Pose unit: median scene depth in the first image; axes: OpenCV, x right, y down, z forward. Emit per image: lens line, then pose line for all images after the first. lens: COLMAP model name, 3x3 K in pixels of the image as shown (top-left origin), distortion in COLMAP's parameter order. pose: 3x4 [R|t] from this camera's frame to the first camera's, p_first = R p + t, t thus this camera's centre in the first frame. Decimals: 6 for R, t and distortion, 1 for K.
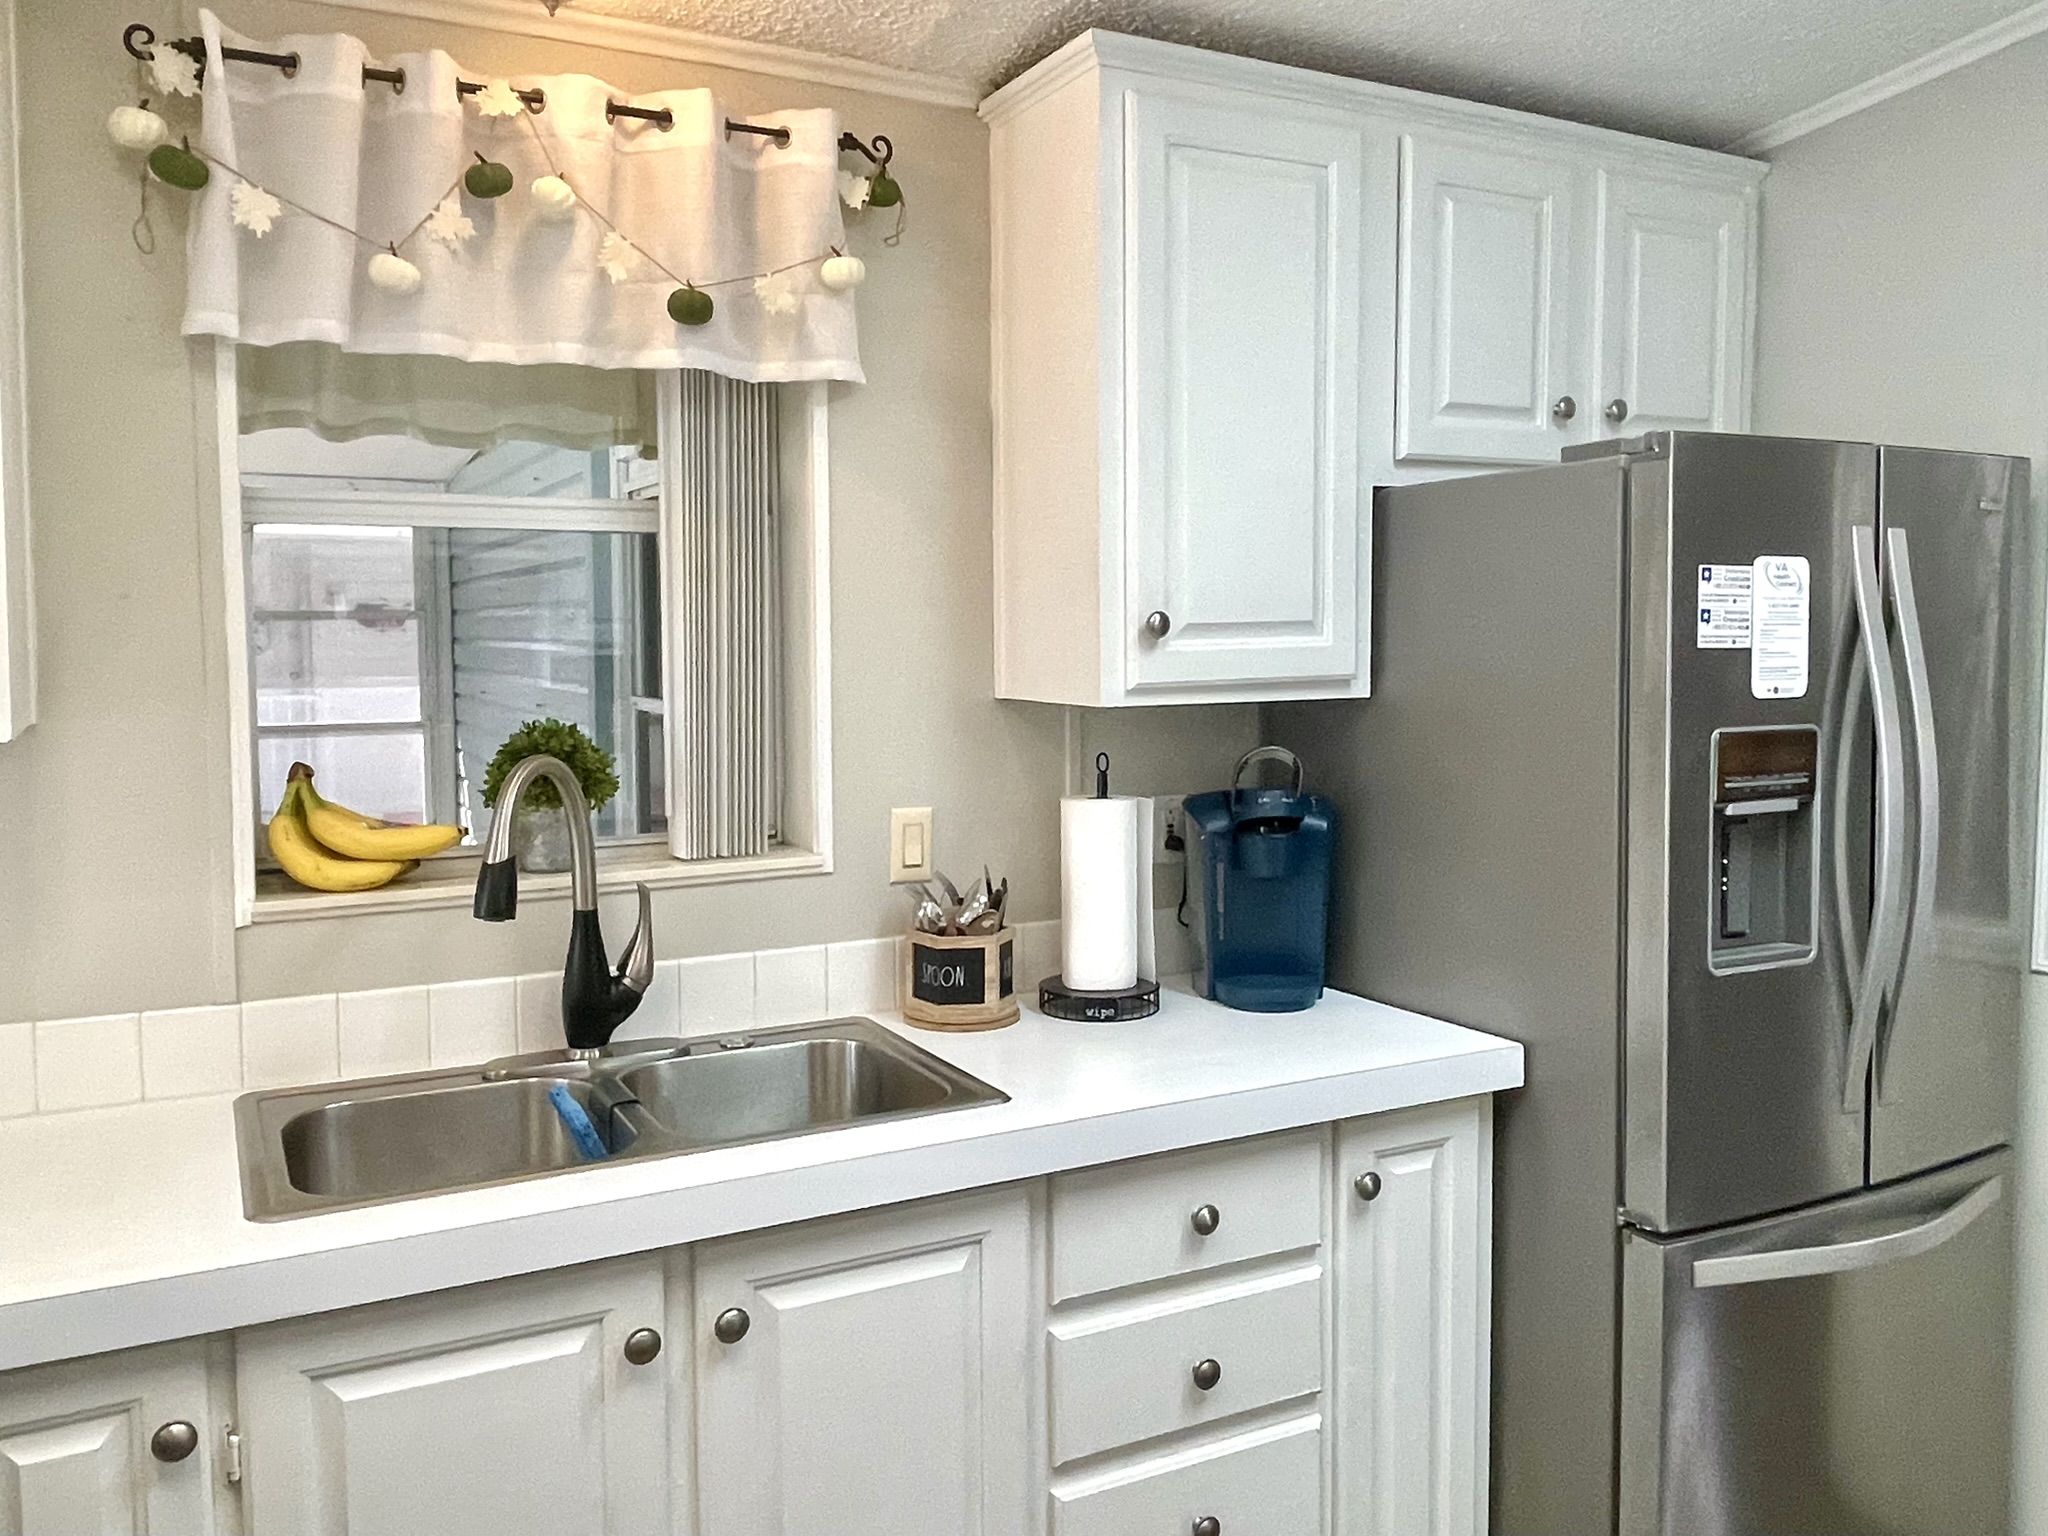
lens RADIAL K [[1516.9, 0, 1024.4], [0, 1516.9, 714.4], [0, 0, 1]] dist [0.039916, -0.082047]
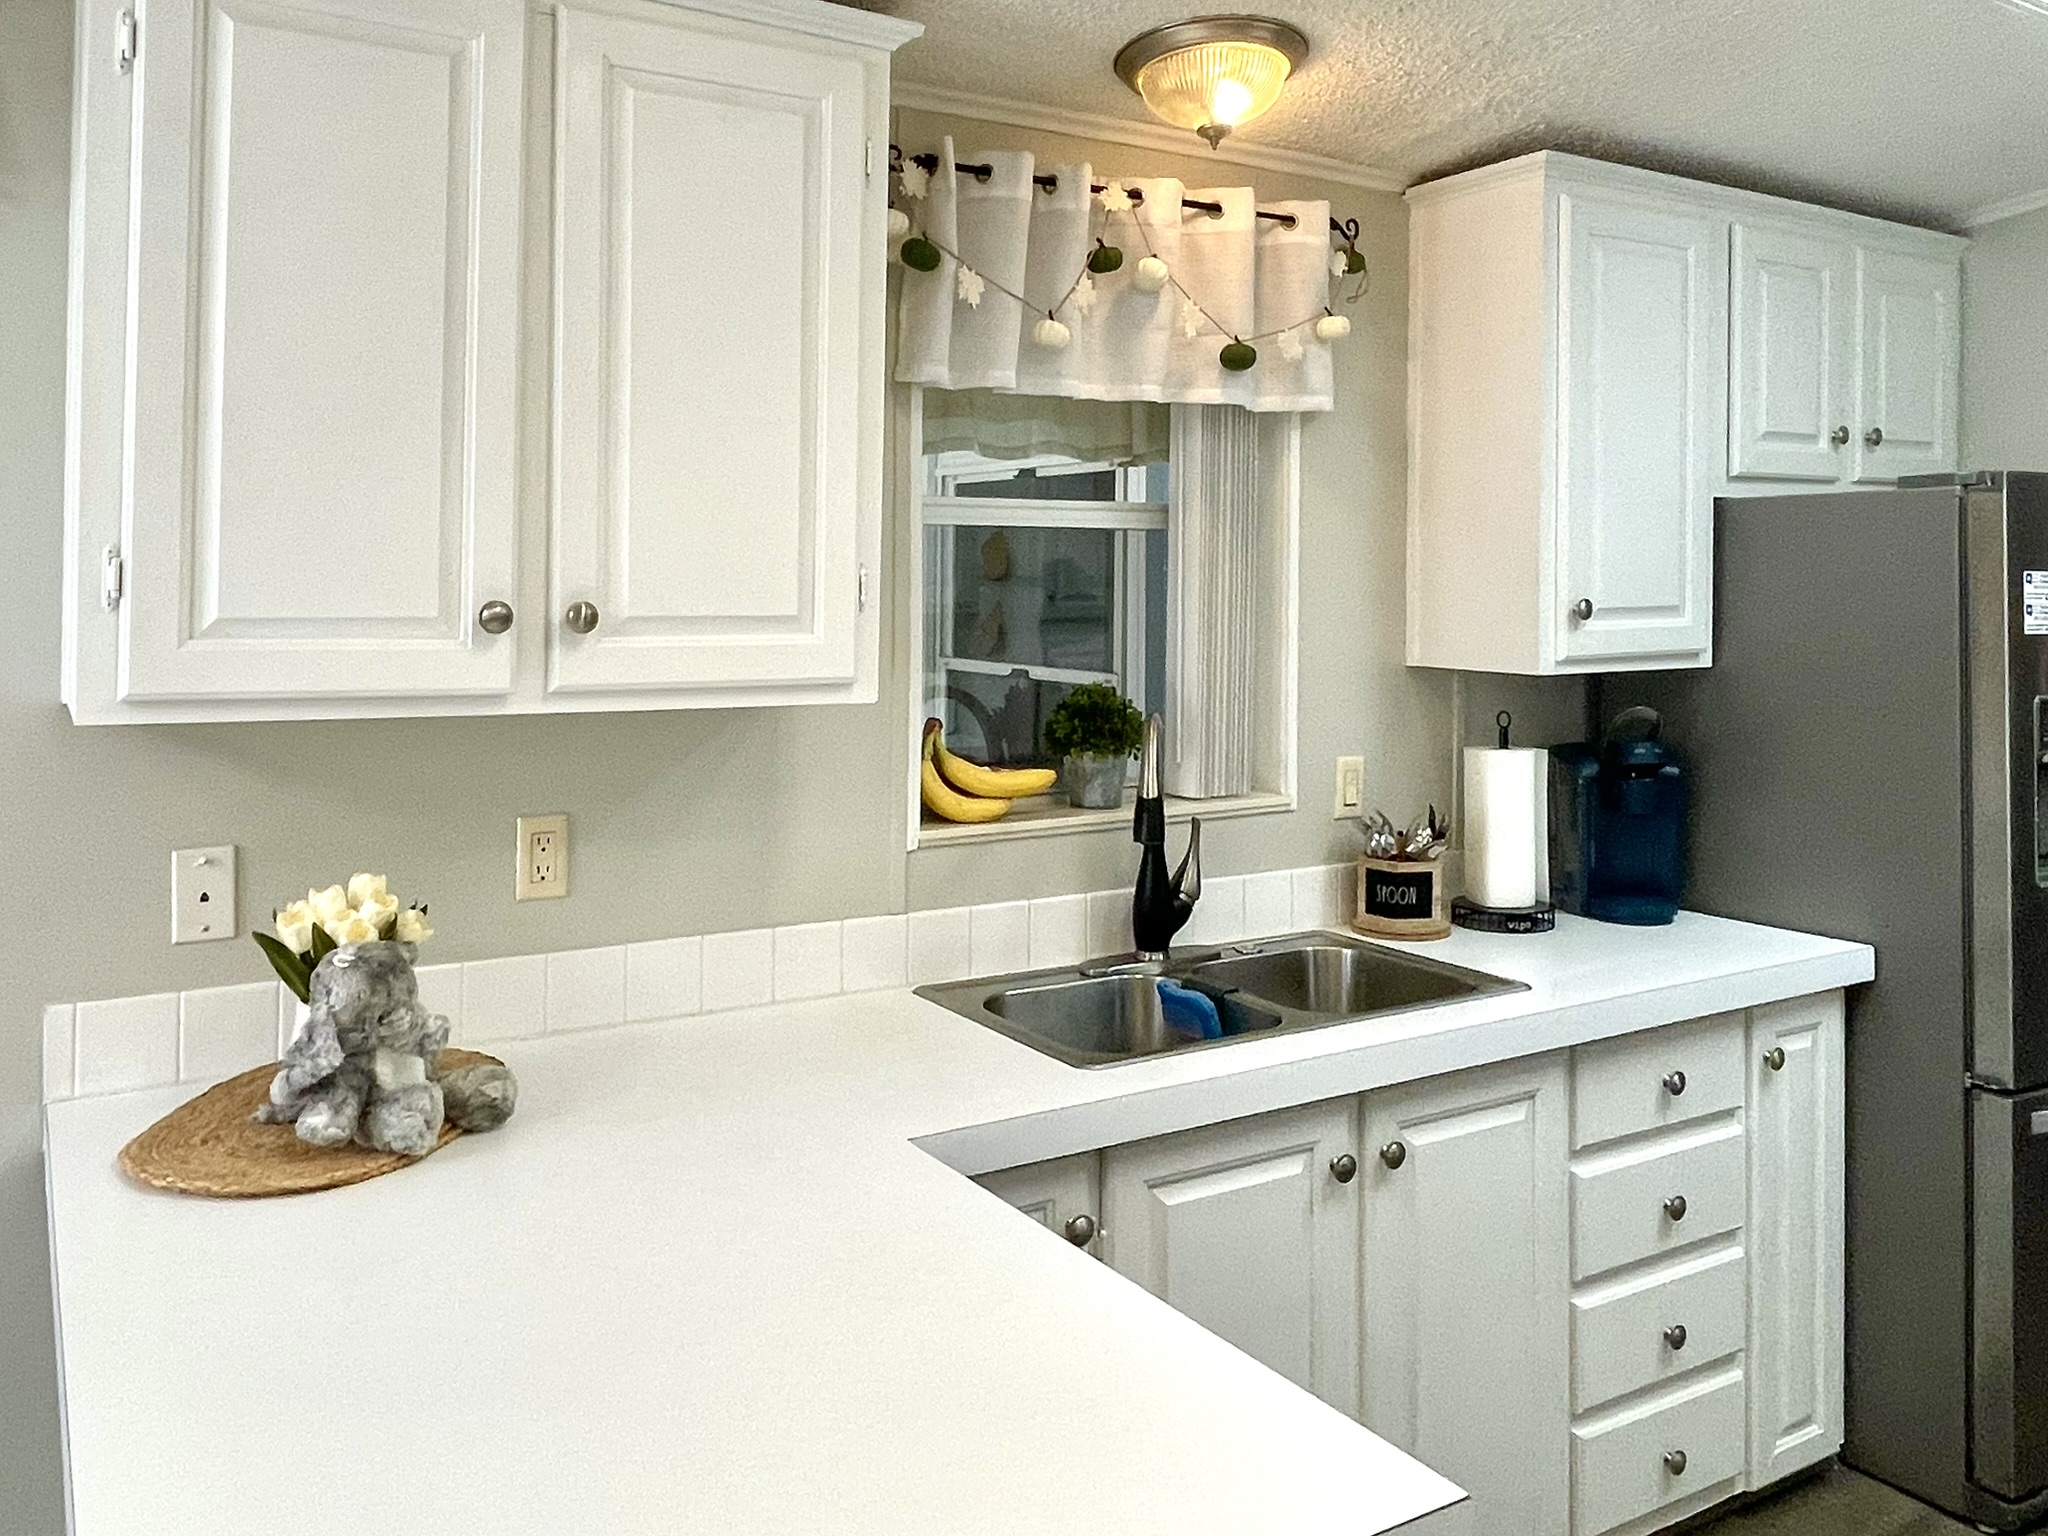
lens RADIAL K [[1565.3, 0, 1022.6], [0, 1565.3, 567.8], [0, 0, 1]] dist [0.002275, -0.006807]
pose [[0.997766, 0.010302, 0.066011, -0.464330], [-0.006183, 0.998038, -0.062306, -0.010375], [-0.066523, 0.061758, 0.995872, -0.261059]]
